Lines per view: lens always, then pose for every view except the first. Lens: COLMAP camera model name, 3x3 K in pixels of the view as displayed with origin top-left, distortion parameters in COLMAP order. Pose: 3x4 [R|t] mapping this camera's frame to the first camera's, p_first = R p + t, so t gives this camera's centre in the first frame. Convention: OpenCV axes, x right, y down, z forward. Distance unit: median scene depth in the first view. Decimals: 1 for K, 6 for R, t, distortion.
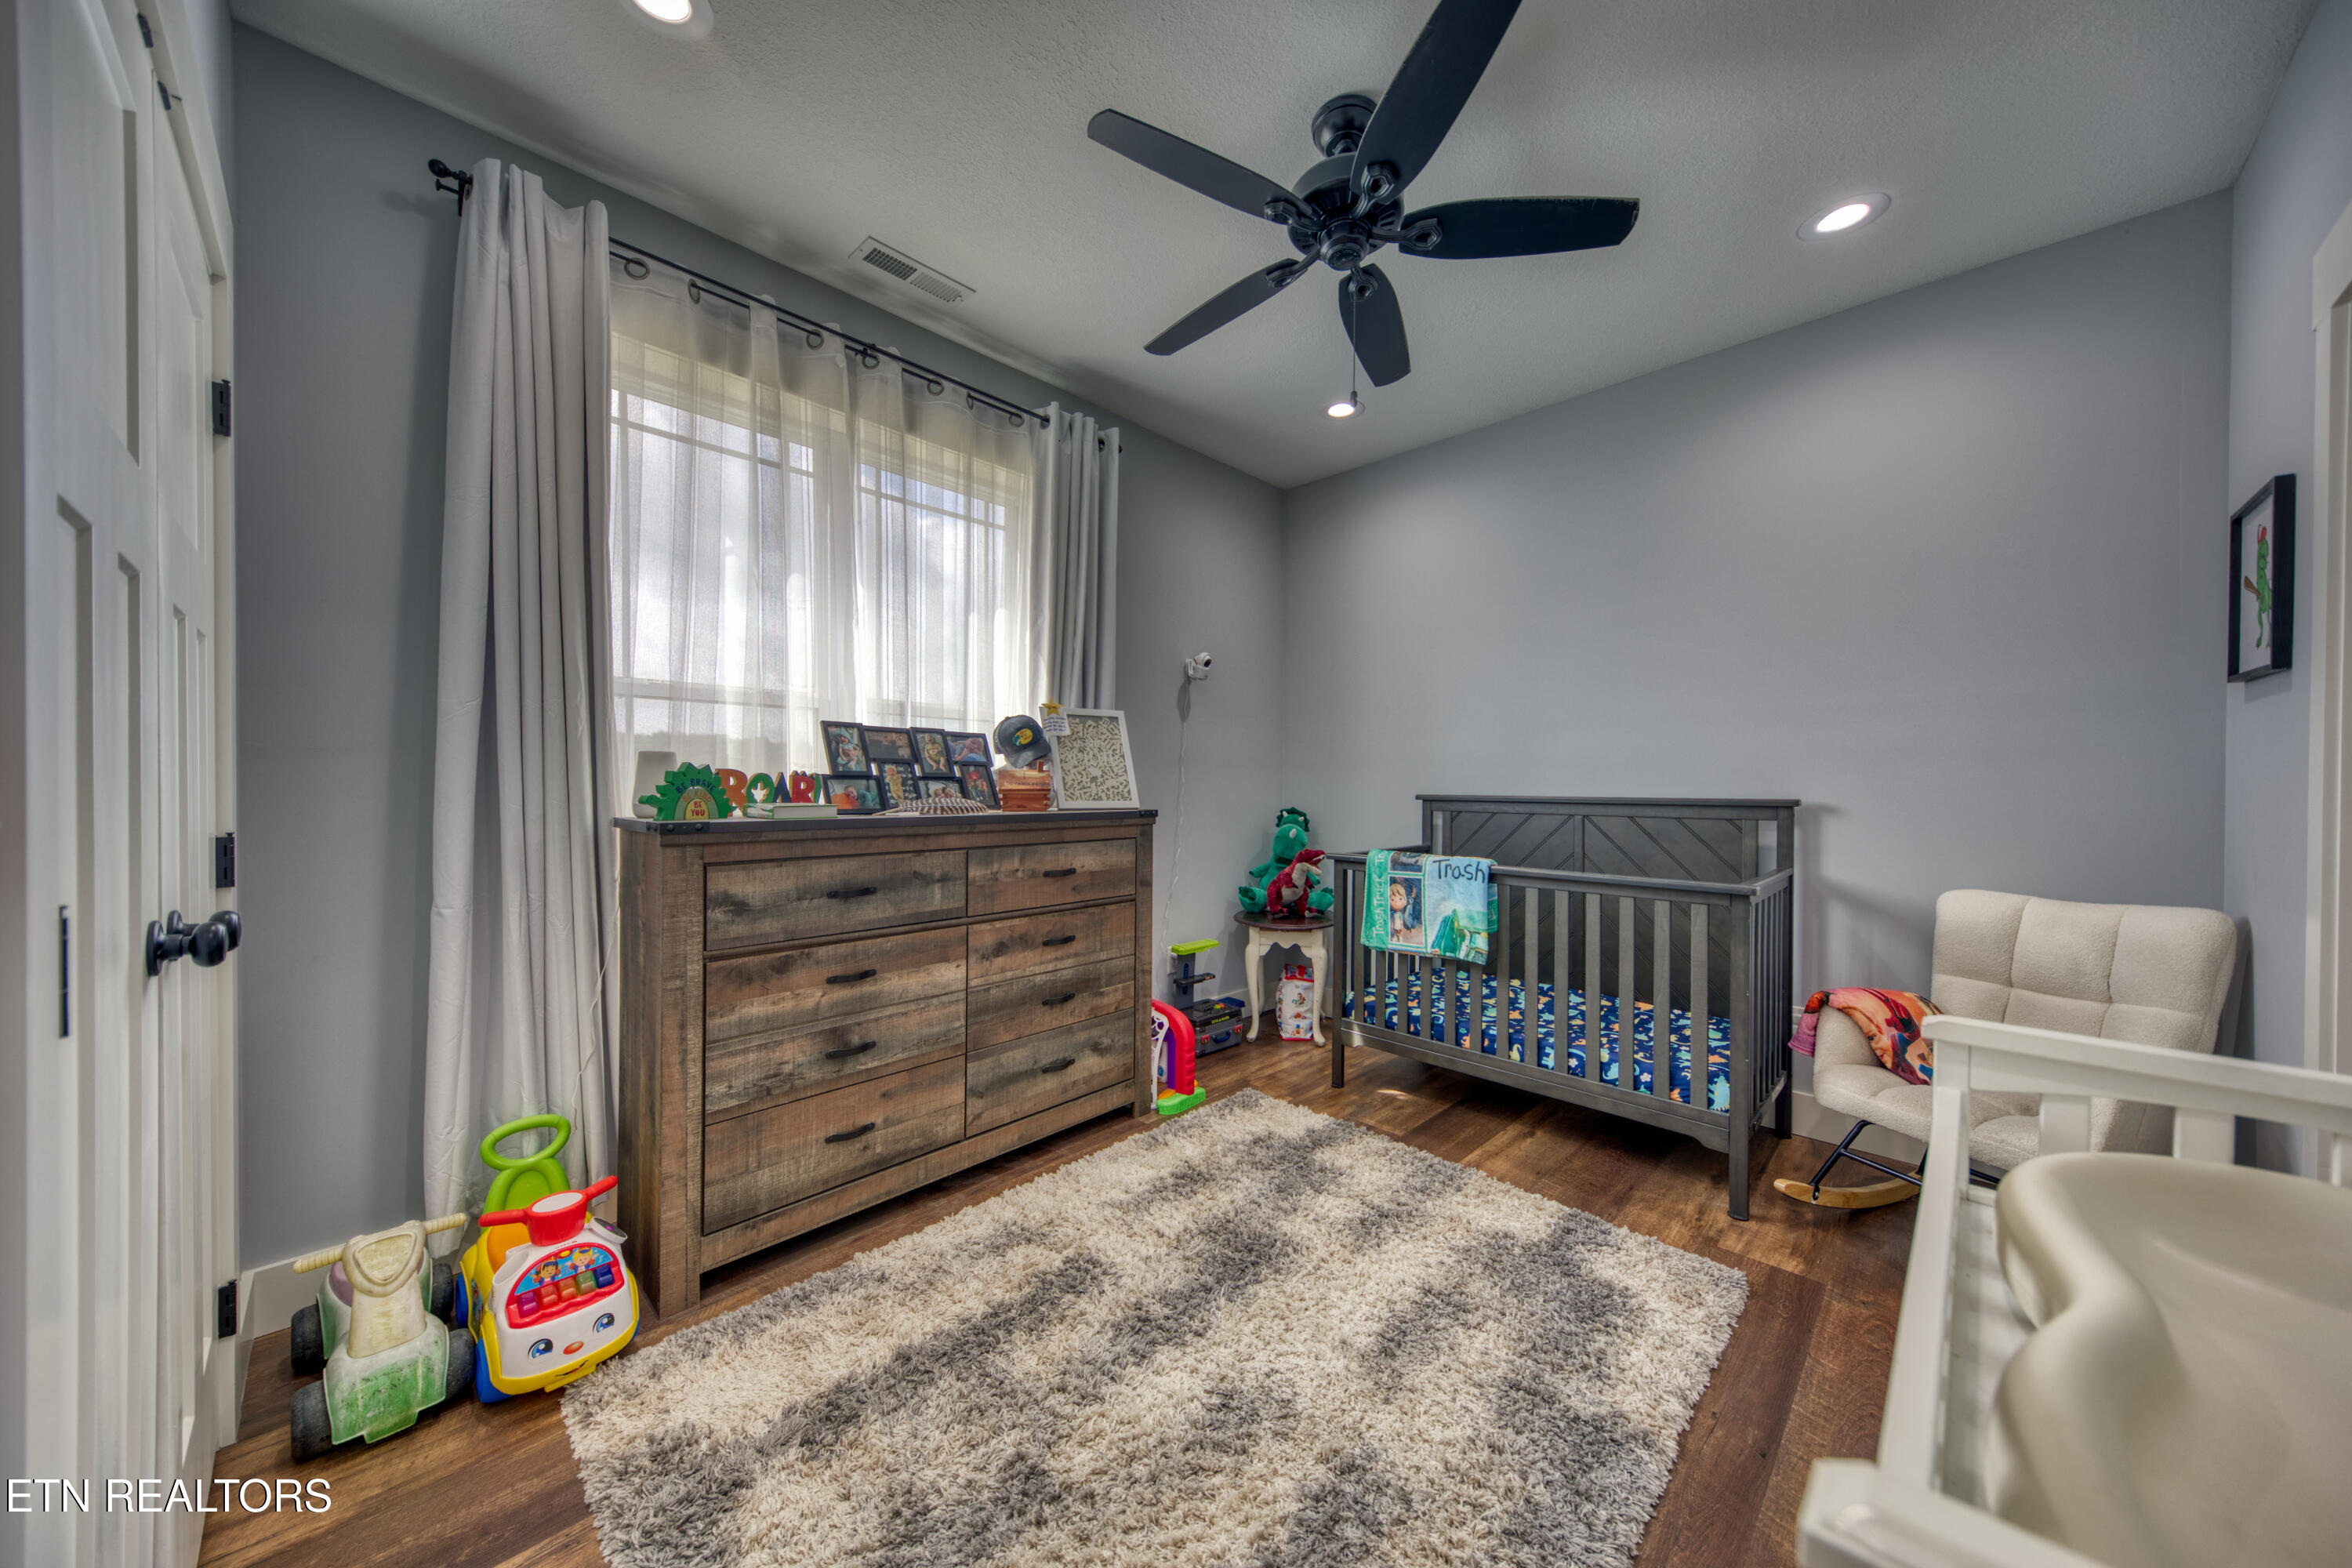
lens RADIAL K [[811.3, 0, 1170.7], [0, 811.3, 786.1], [0, 0, 1]] dist [0.000842, 0.000017]
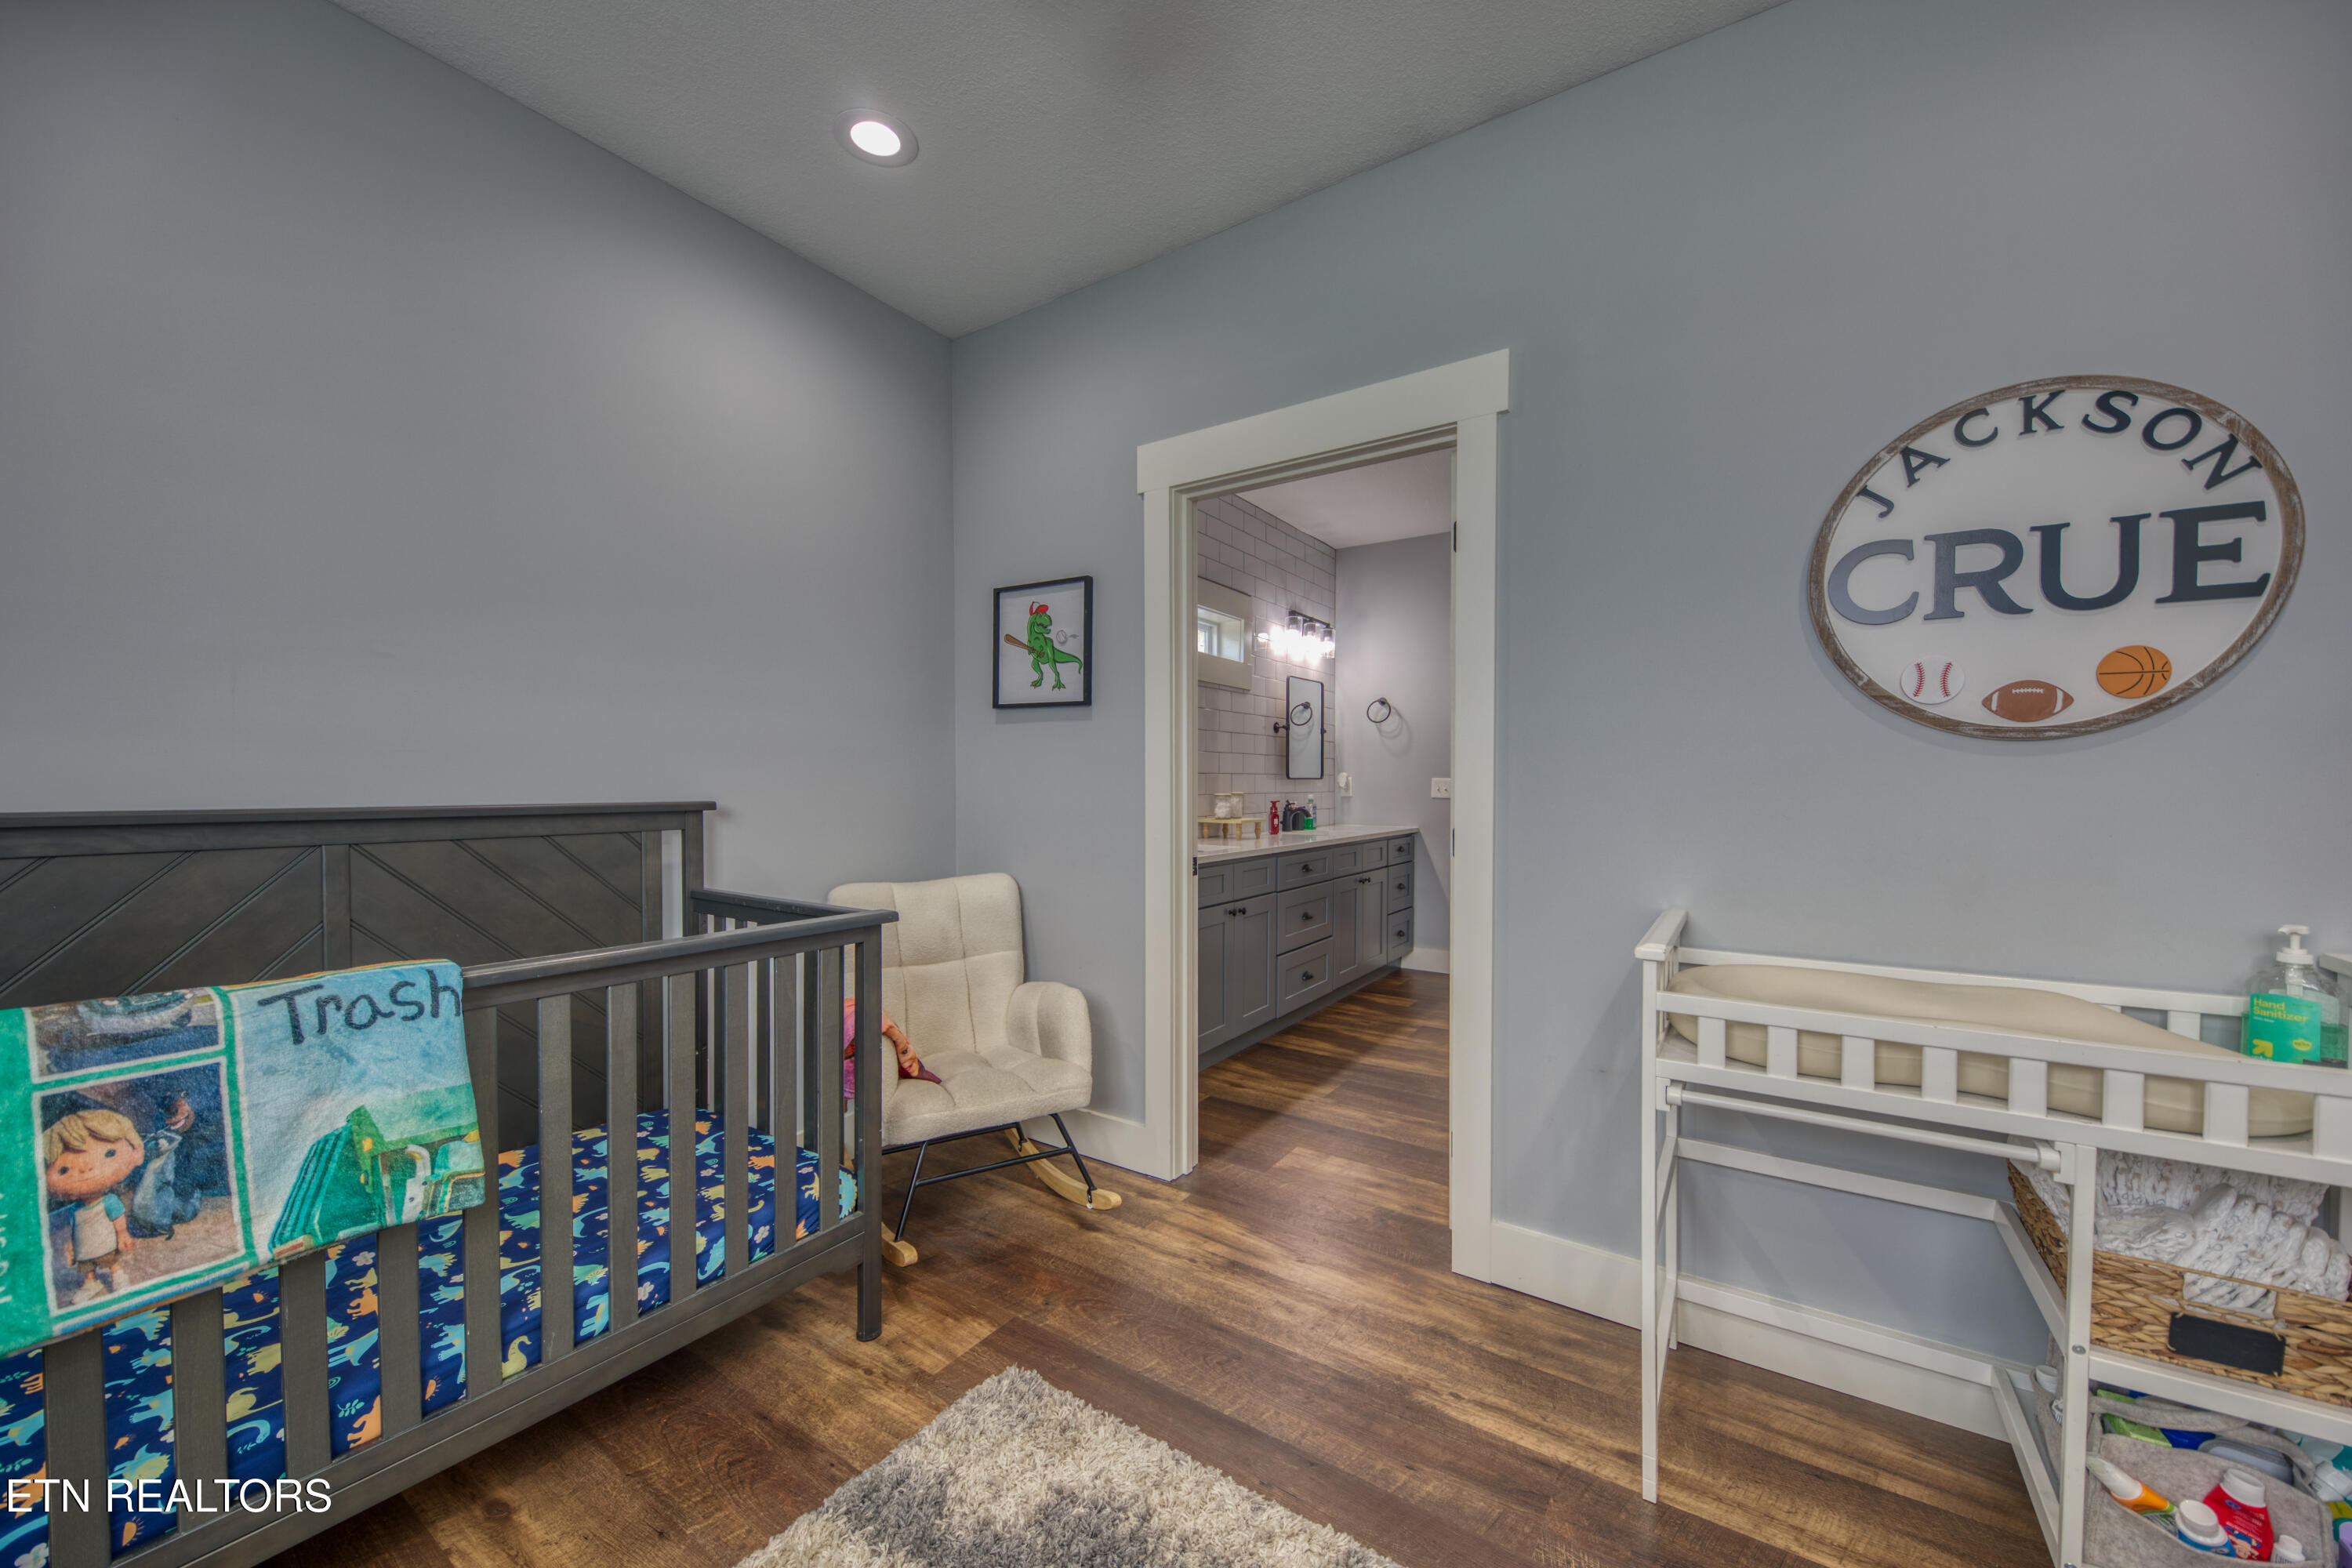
lens RADIAL K [[852.0, 0, 1166.8], [0, 852.0, 789.0], [0, 0, 1]] dist [0.010970, -0.004171]
pose [[-0.189953, -0.014559, 0.981685, -0.125271], [0.004223, 0.999869, 0.015646, -0.005593], [-0.981784, 0.007117, -0.189867, 0.706940]]
